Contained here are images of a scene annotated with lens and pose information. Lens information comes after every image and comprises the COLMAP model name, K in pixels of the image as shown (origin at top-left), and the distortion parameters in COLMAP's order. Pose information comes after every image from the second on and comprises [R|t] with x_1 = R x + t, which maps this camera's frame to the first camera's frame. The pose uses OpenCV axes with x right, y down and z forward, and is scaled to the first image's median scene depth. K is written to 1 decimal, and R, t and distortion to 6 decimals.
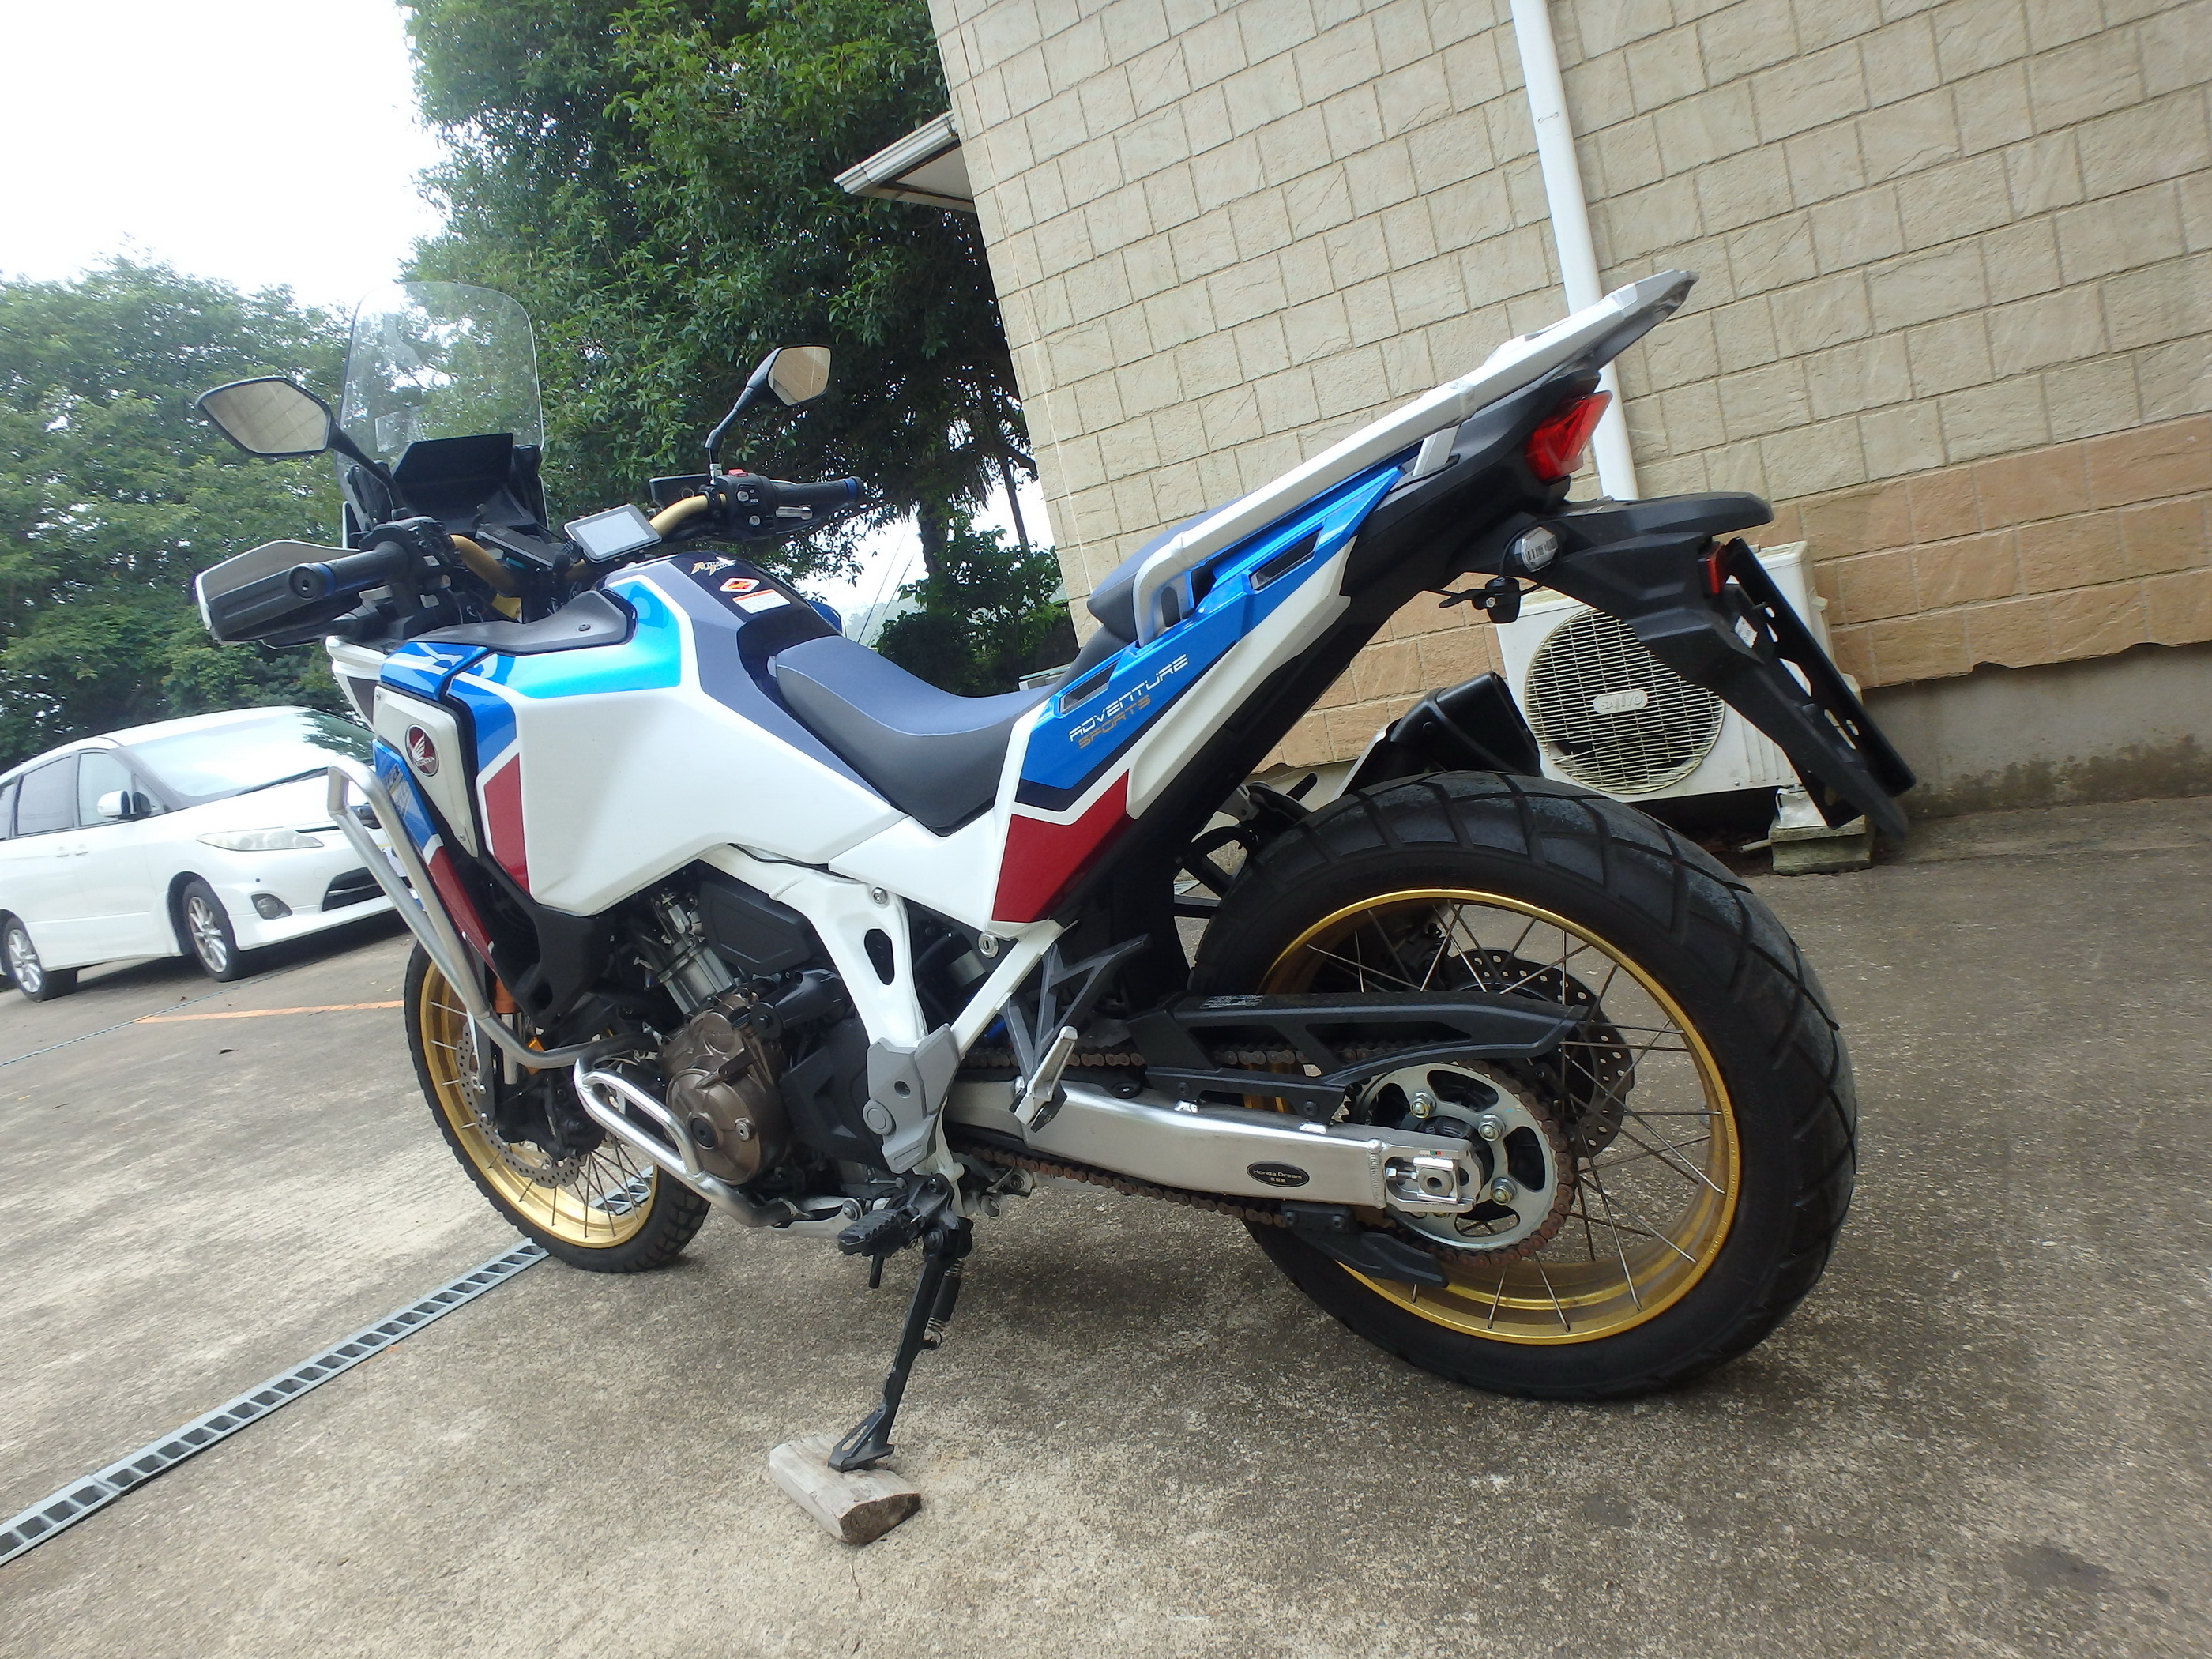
lens RADIAL K [[1380.3, 0, 1115.1], [0, 1380.3, 819.3], [0, 0, 1]] dist [-0.052383, 0.019697]
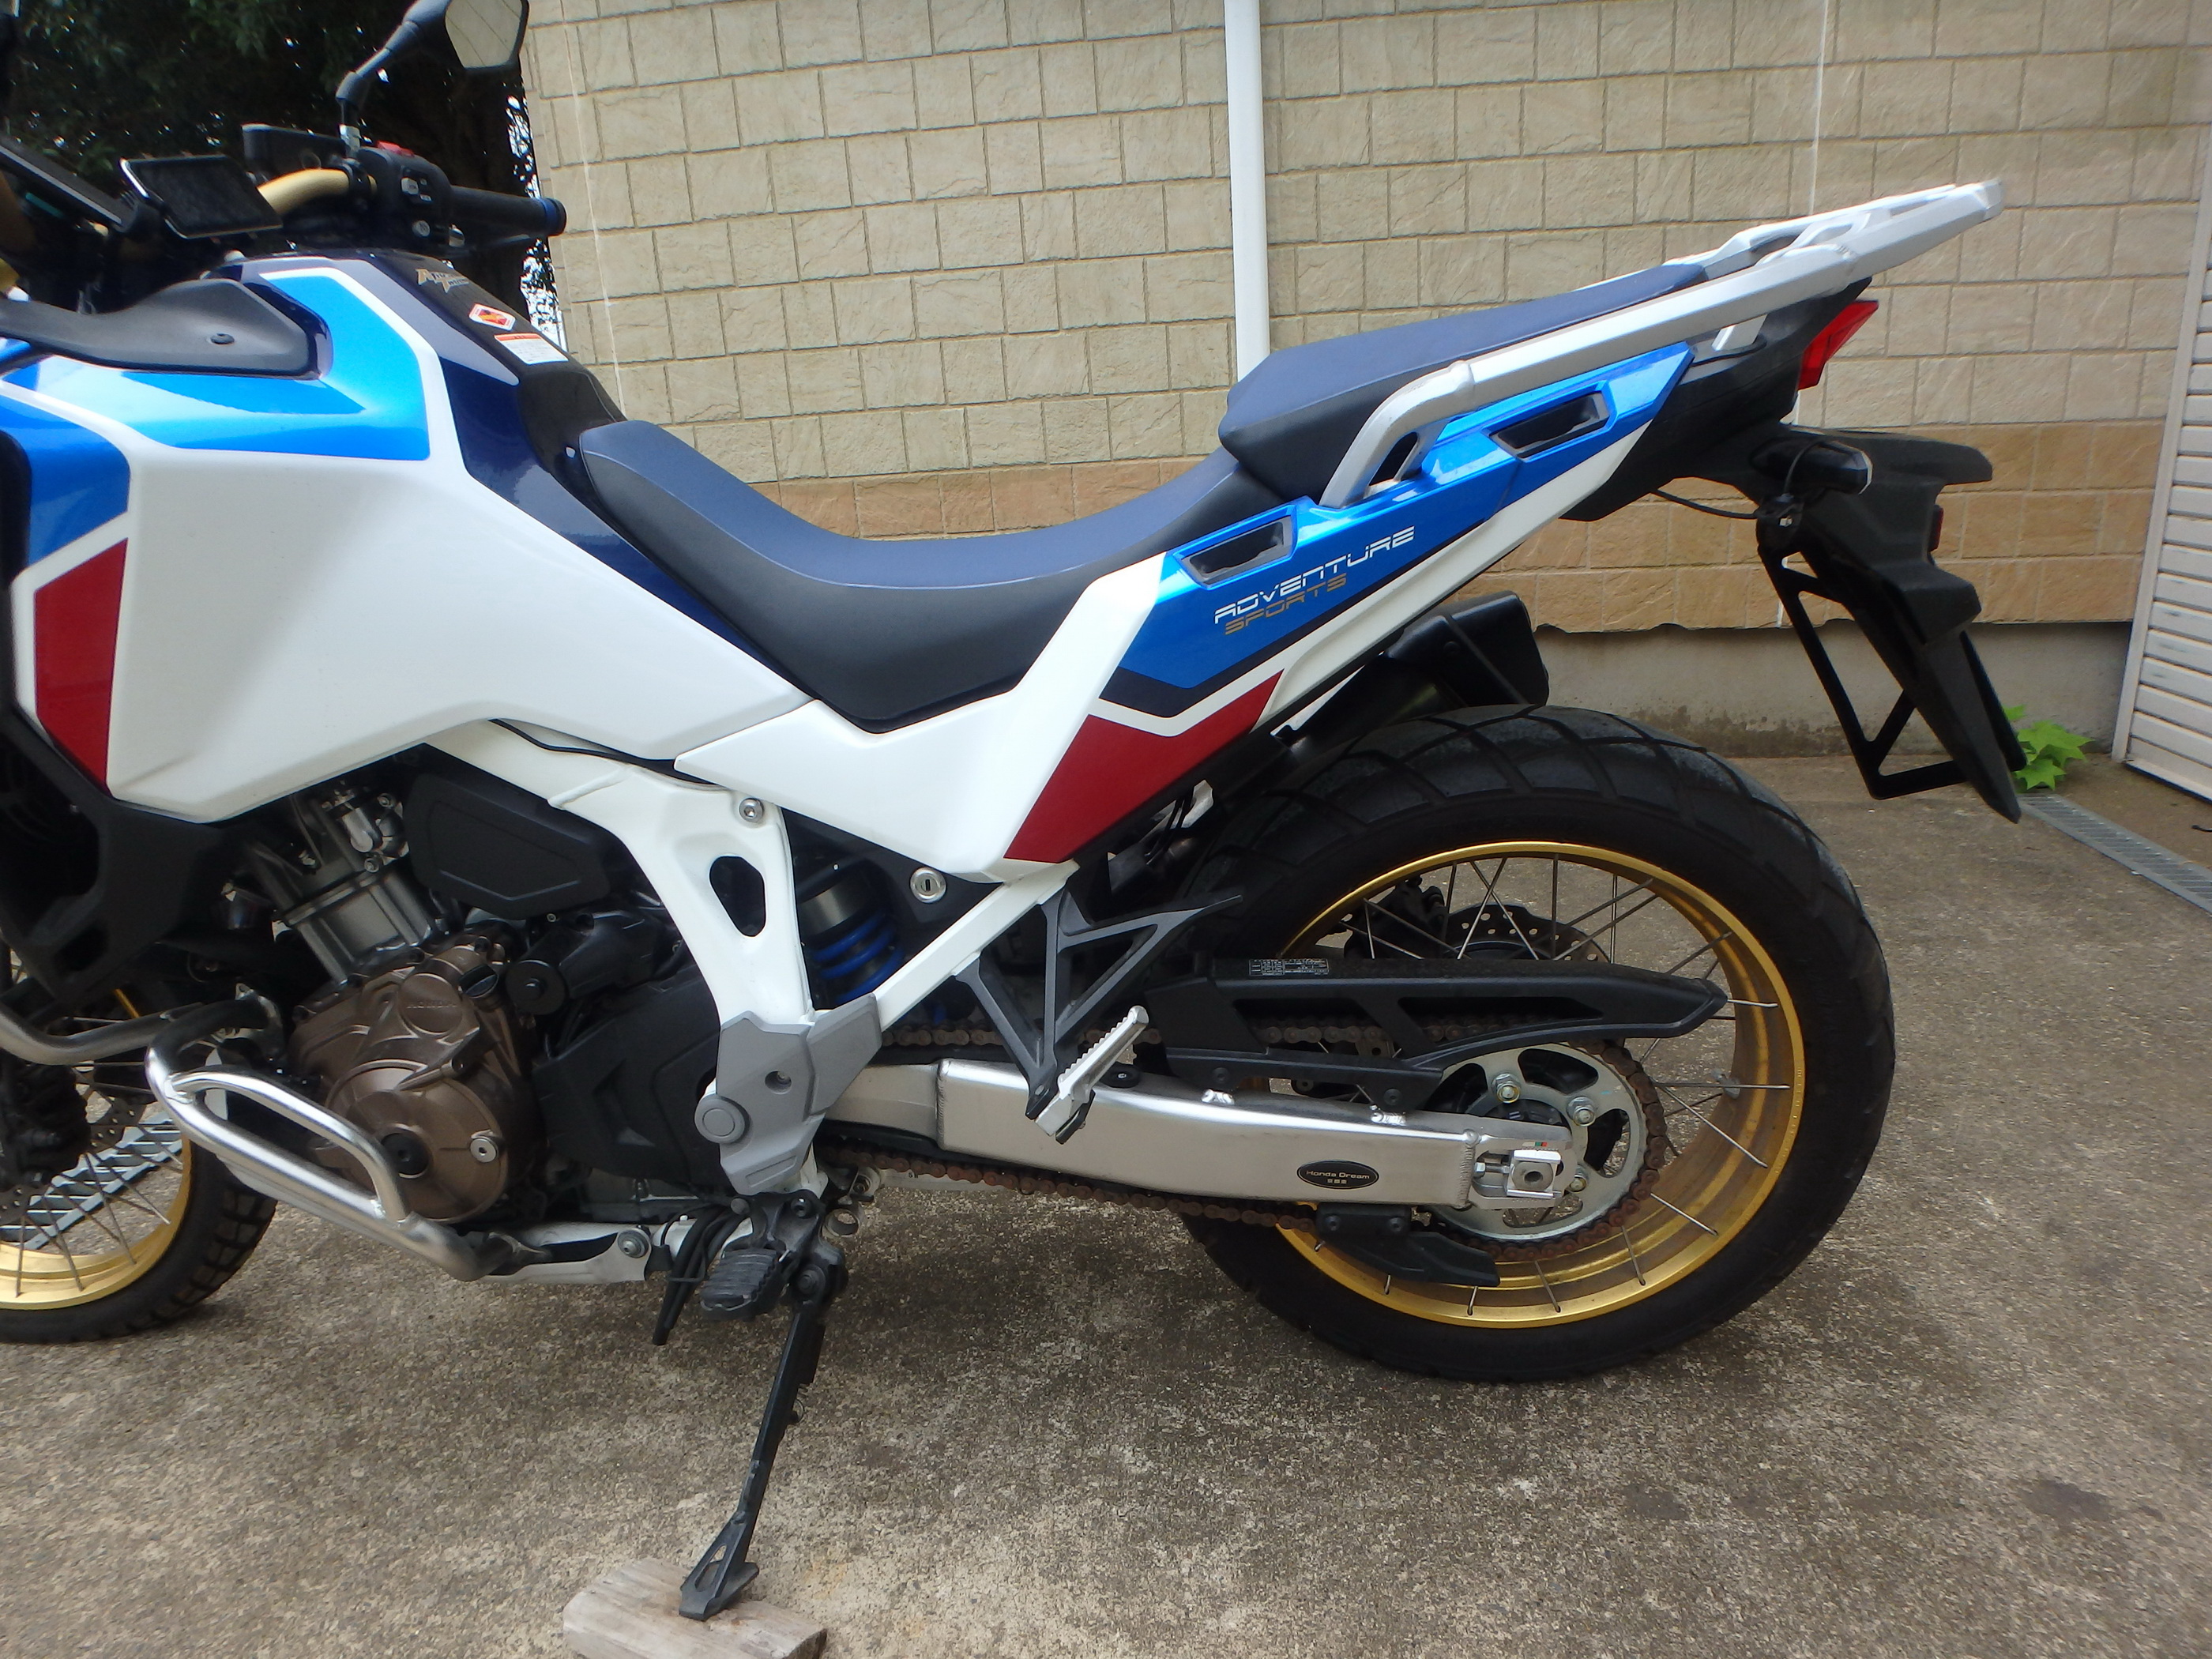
lens RADIAL K [[1380.3, 0, 1139.6], [0, 1380.3, 840.6], [0, 0, 1]] dist [-0.052383, 0.019697]
pose [[0.879540, 0.030413, 0.474851, -0.309436], [-0.073182, 0.994728, 0.071840, 0.005725], [-0.470163, -0.097937, 0.877129, 0.278146]]
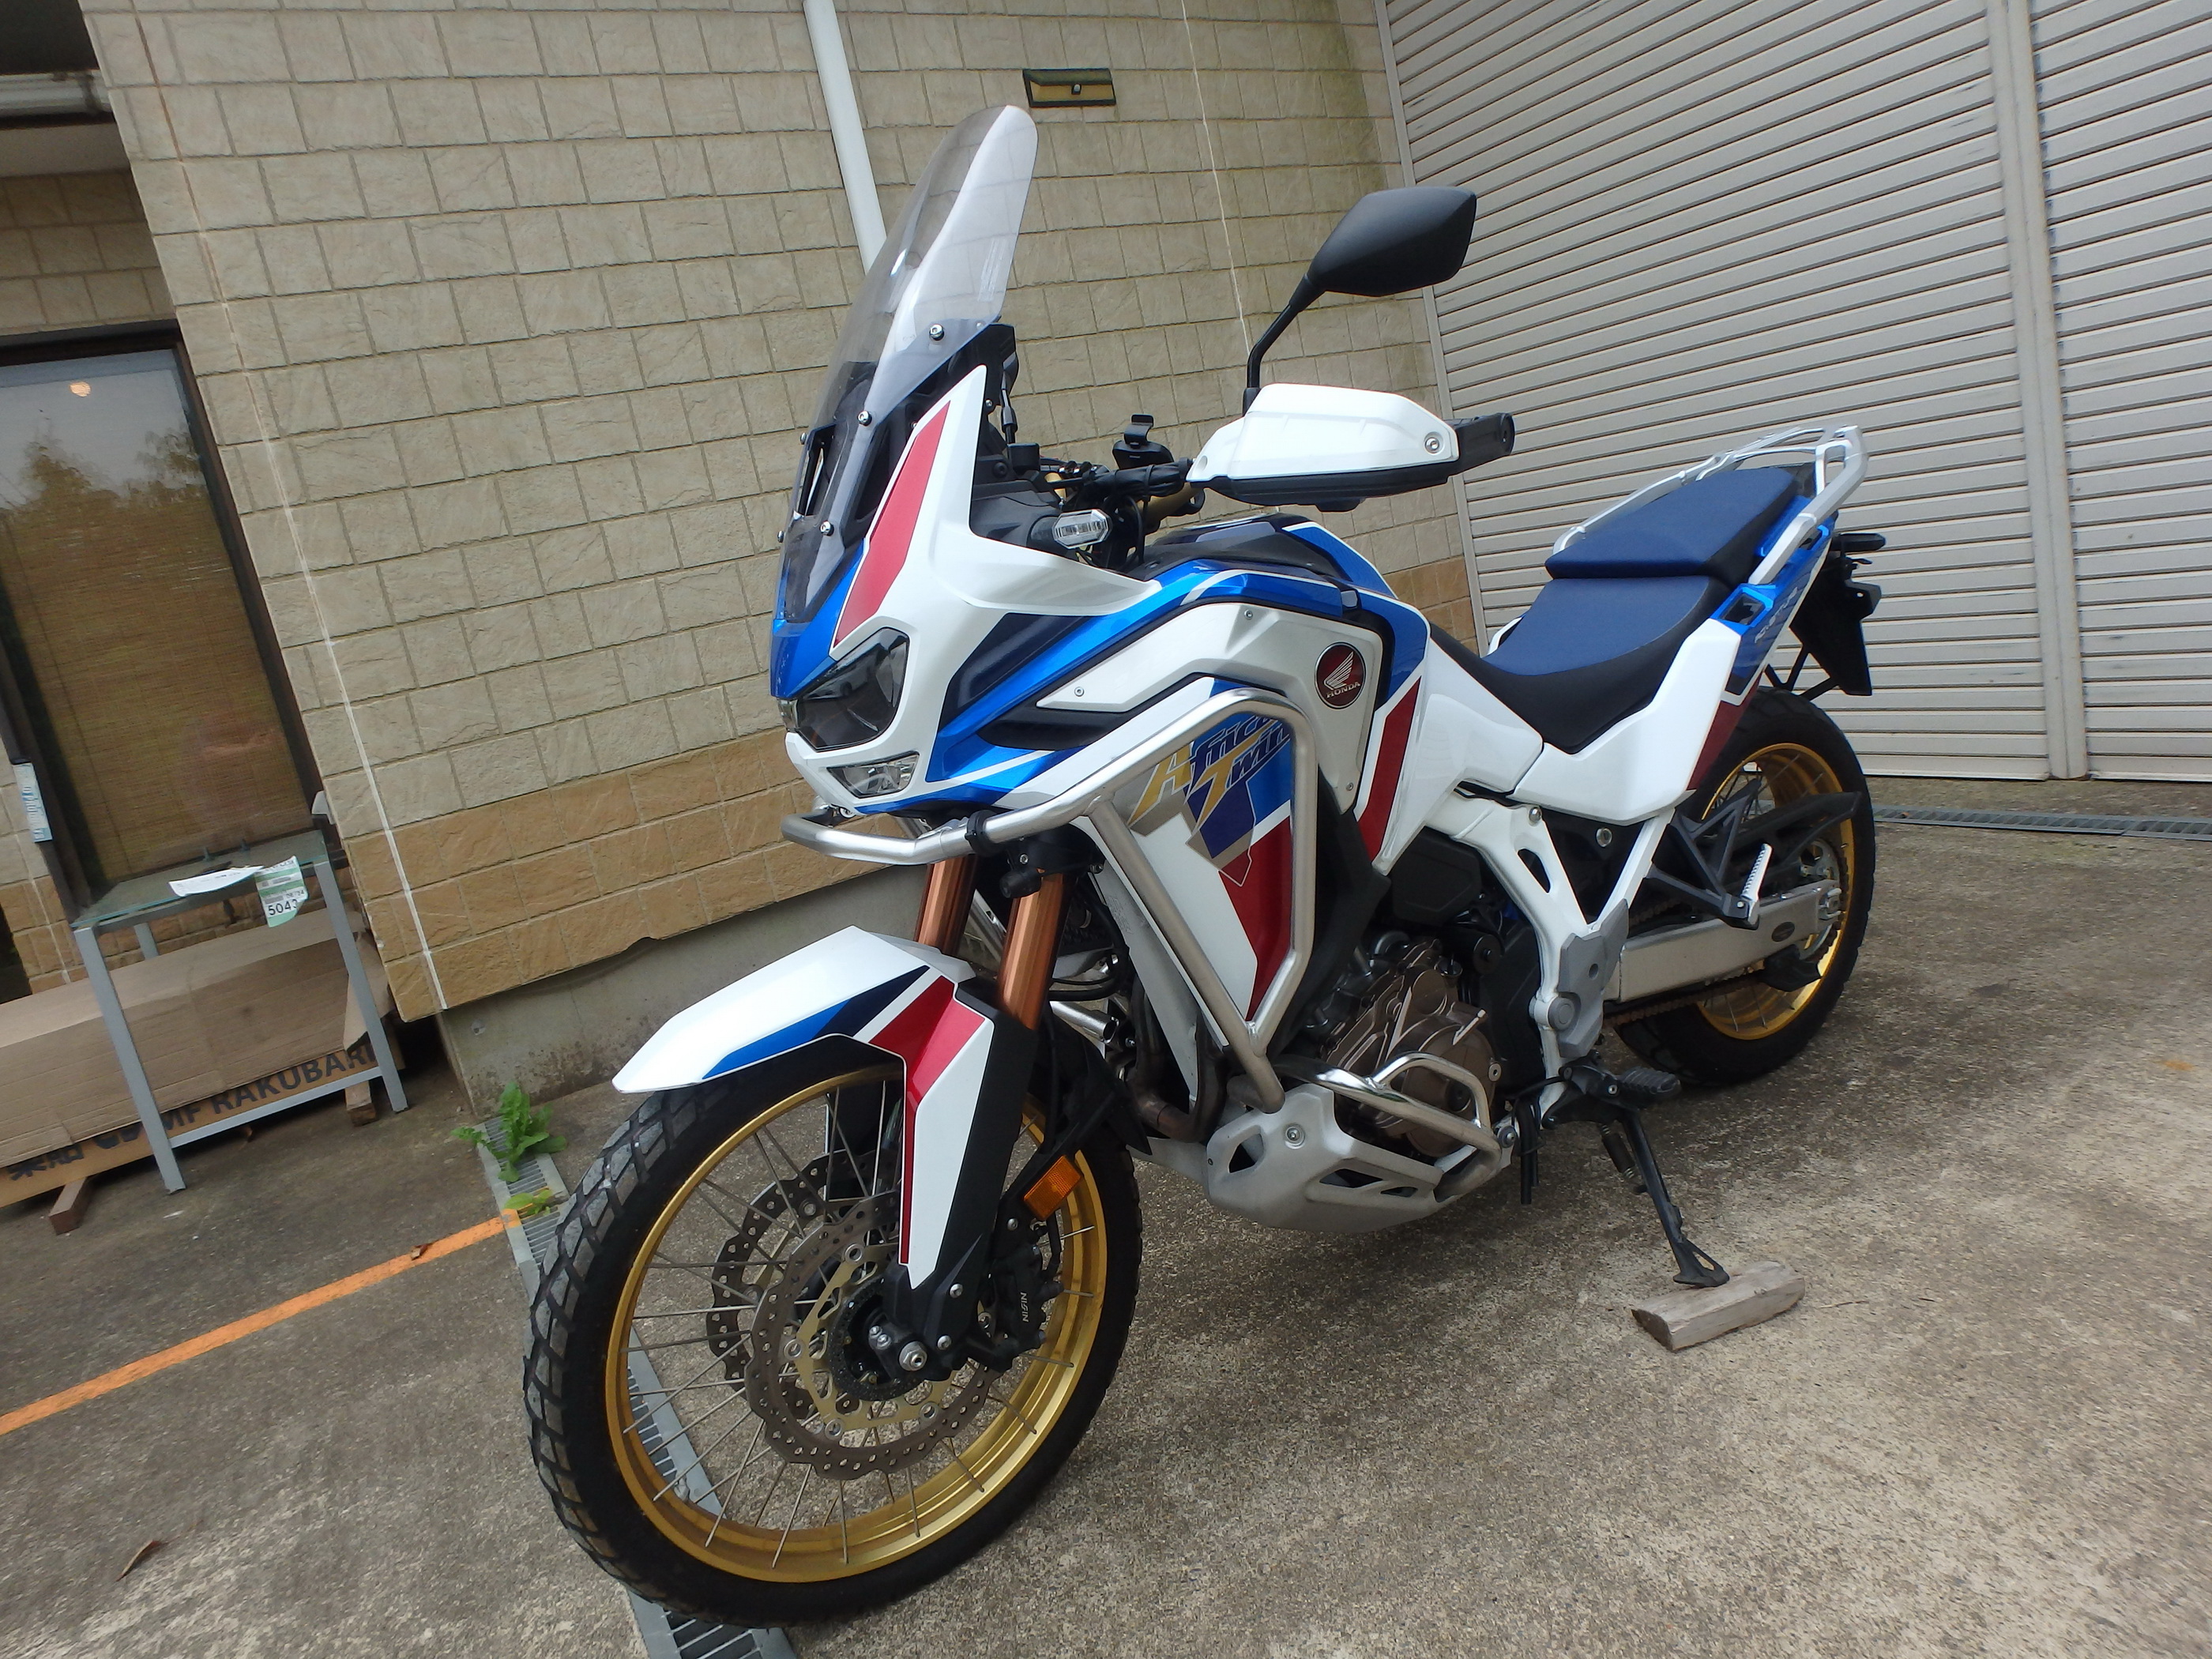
lens RADIAL K [[1380.3, 0, 1122.9], [0, 1380.3, 829.6], [0, 0, 1]] dist [-0.052383, 0.019697]
pose [[0.444748, -0.045676, 0.894490, -1.272740], [0.236080, 0.969360, -0.067882, 0.060180], [-0.863982, 0.241362, 0.441904, 0.748001]]
